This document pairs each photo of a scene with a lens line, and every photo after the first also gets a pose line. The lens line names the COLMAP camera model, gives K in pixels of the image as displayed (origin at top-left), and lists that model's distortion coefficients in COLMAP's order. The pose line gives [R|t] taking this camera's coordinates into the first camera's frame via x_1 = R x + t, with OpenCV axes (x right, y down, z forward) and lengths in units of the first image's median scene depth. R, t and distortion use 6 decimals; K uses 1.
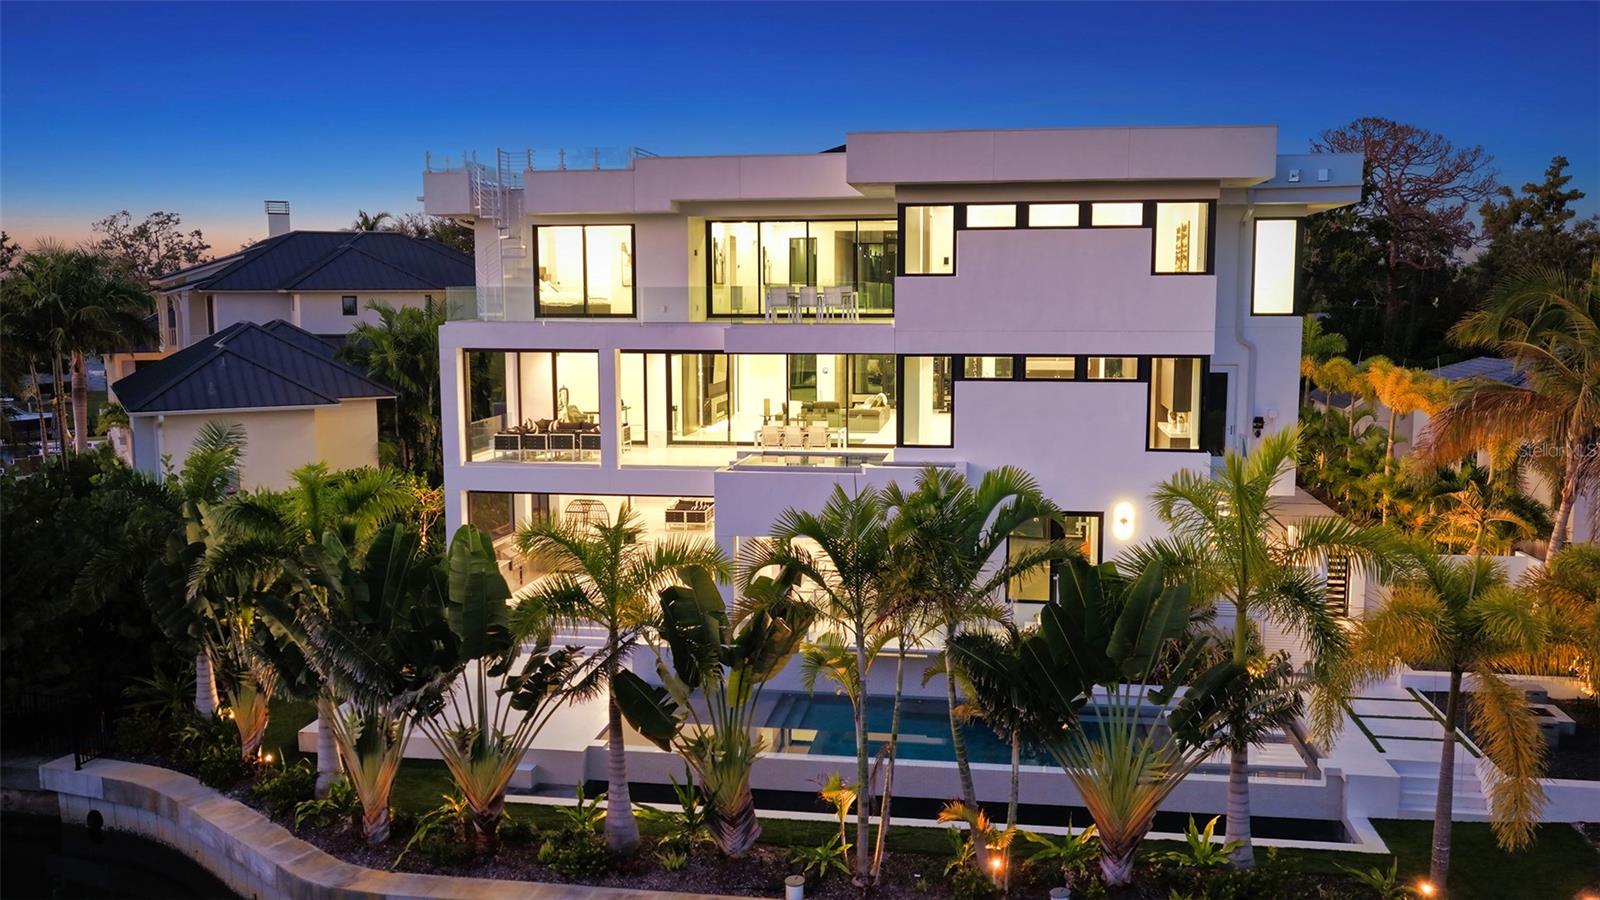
lens RADIAL K [[1320.3, 0, 795.9], [0, 1320.3, 464.6], [0, 0, 1]] dist [-0.001226, 0.016877]
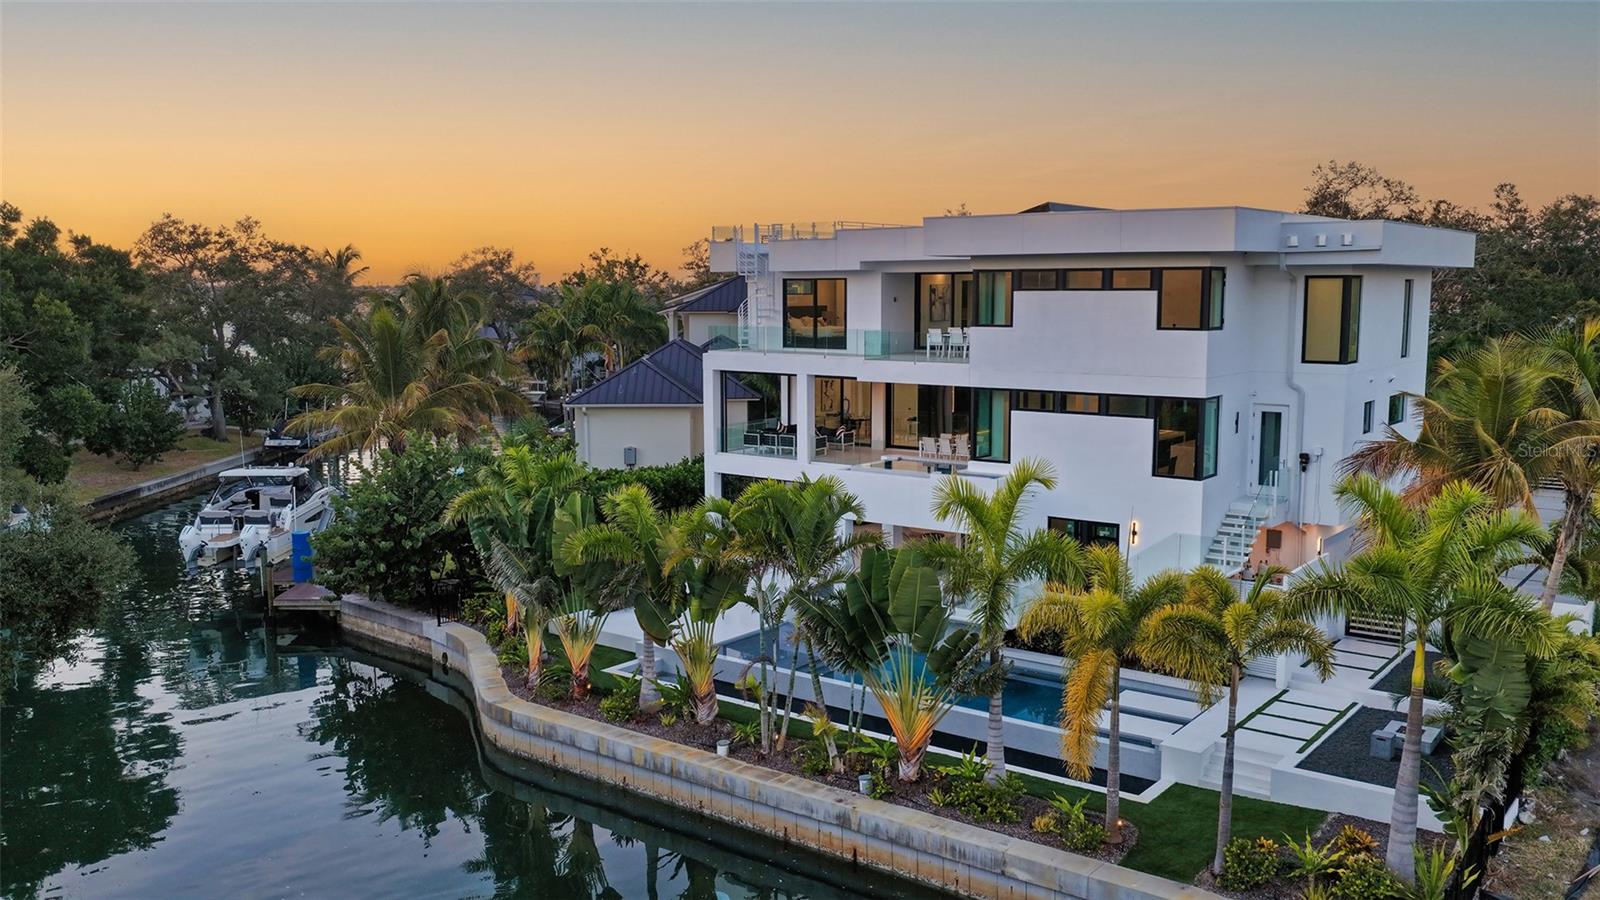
lens RADIAL K [[1320.3, 0, 795.9], [0, 1320.3, 464.6], [0, 0, 1]] dist [-0.001226, 0.016877]
pose [[0.878967, 0.063325, -0.472660, 0.649122], [-0.060288, 0.997948, 0.021588, -0.032283], [0.473057, 0.009521, 0.880980, -0.245270]]
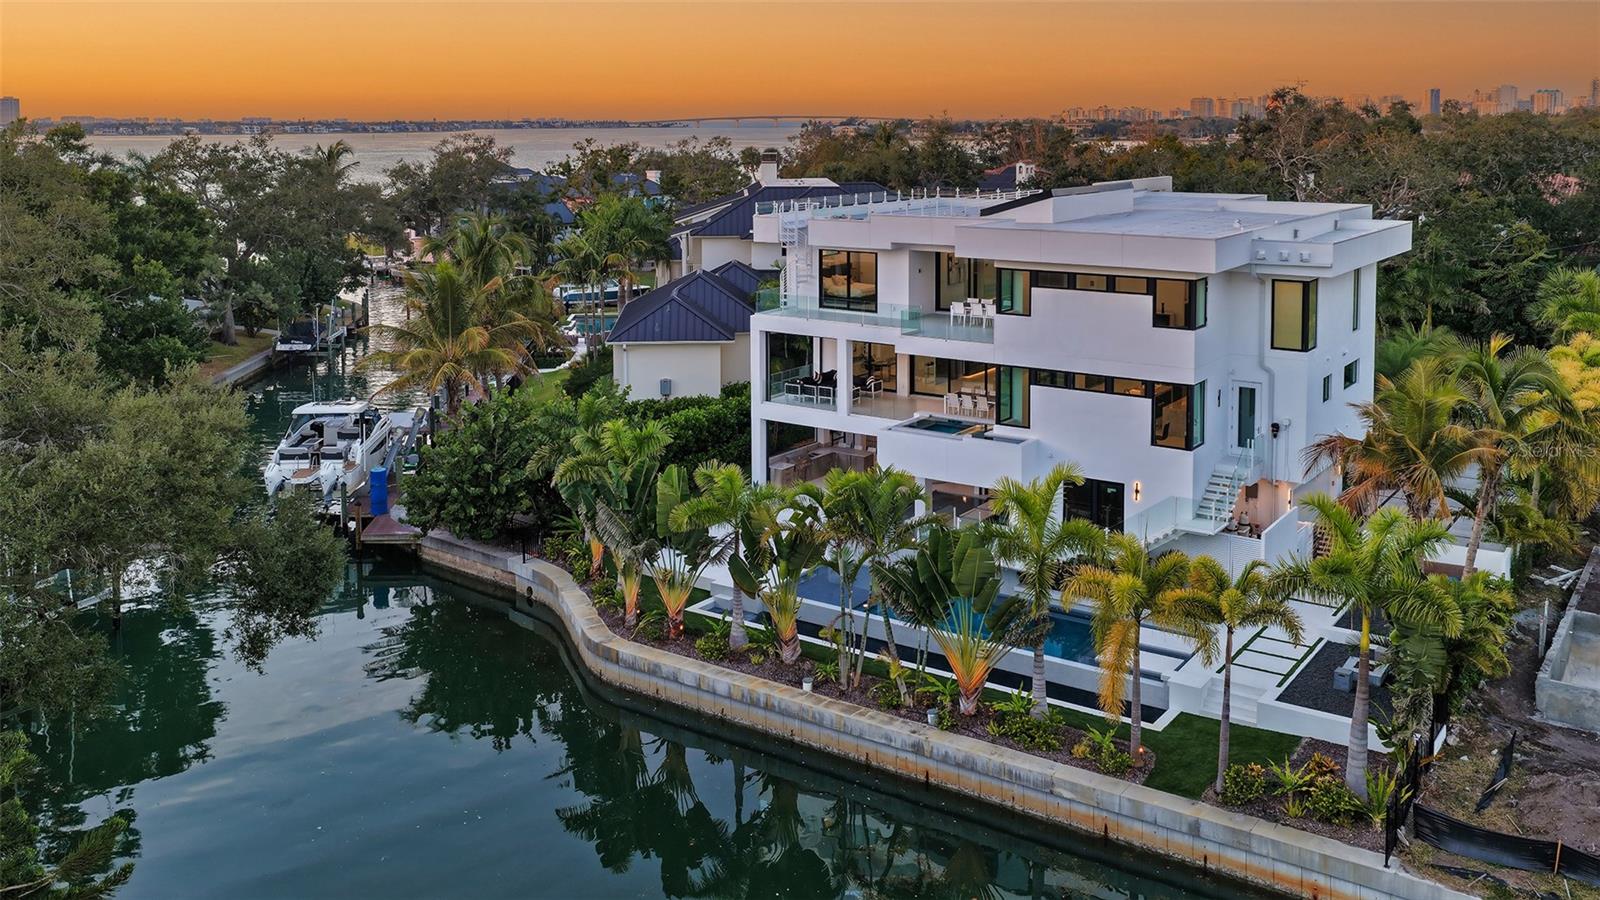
lens RADIAL K [[1391.4, 0, 786.1], [0, 1391.4, 245.7], [0, 0, 1]] dist [0.003155, -0.005583]
pose [[0.895020, 0.036918, -0.444496, 0.684320], [-0.052547, 0.998356, -0.022888, -0.202229], [0.442920, 0.043842, 0.895489, -0.646569]]
